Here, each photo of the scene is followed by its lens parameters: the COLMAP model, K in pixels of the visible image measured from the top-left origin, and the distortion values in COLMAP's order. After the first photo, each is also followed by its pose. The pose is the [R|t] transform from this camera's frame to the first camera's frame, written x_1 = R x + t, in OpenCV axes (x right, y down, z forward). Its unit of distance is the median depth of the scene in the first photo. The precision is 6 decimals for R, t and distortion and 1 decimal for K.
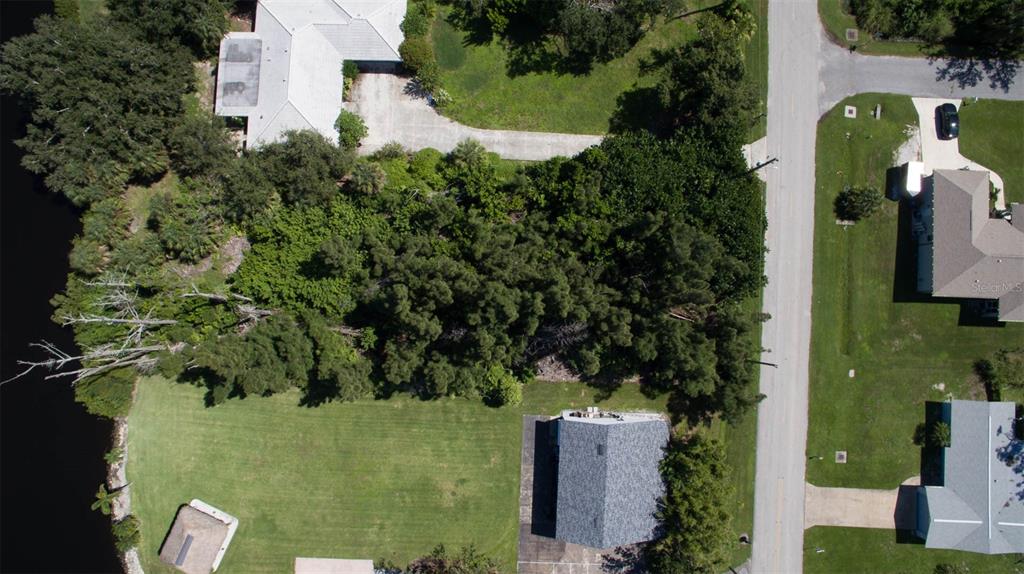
lens RADIAL K [[596.1, 0, 516.3], [0, 596.1, 286.9], [0, 0, 1]] dist [-0.112329, 0.077760]
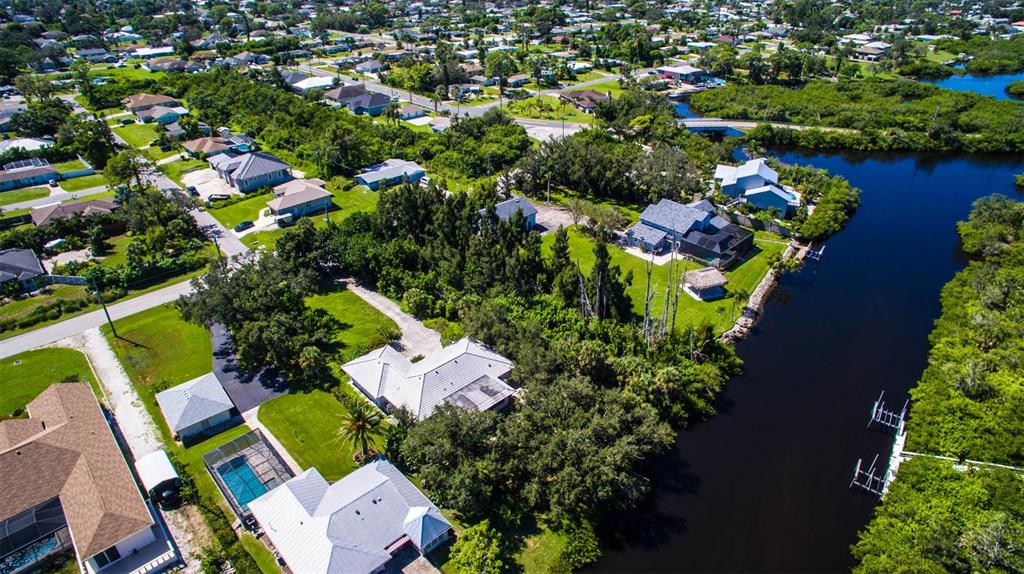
lens RADIAL K [[596.1, 0, 516.3], [0, 596.1, 286.9], [0, 0, 1]] dist [-0.112329, 0.077760]
pose [[-0.719524, -0.353206, 0.597939, -1.144489], [0.693513, -0.320317, 0.645319, -0.990563], [-0.036401, 0.879001, 0.475429, 0.219022]]
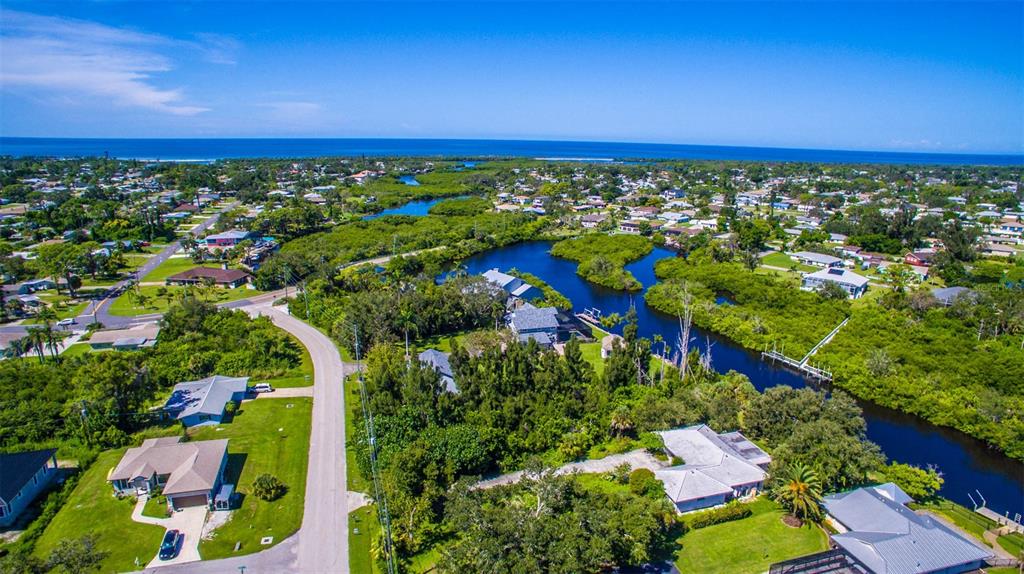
lens RADIAL K [[596.1, 0, 516.3], [0, 596.1, 286.9], [0, 0, 1]] dist [-0.112329, 0.077760]
pose [[-0.943681, 0.059910, -0.325388, 0.472547], [-0.330765, -0.194050, 0.923547, -1.386294], [-0.007812, 0.979161, 0.202937, 0.320853]]
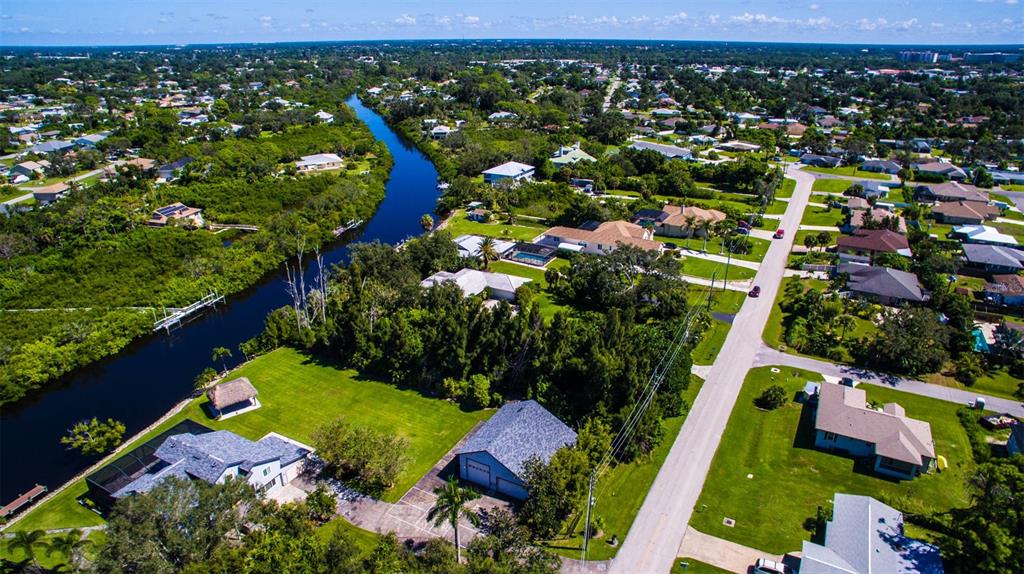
lens RADIAL K [[596.1, 0, 516.3], [0, 596.1, 286.9], [0, 0, 1]] dist [-0.112329, 0.077760]
pose [[0.896533, 0.169554, -0.409243, 0.571844], [-0.442565, 0.382681, -0.810982, 1.136647], [0.019104, 0.908189, 0.418125, 0.174634]]
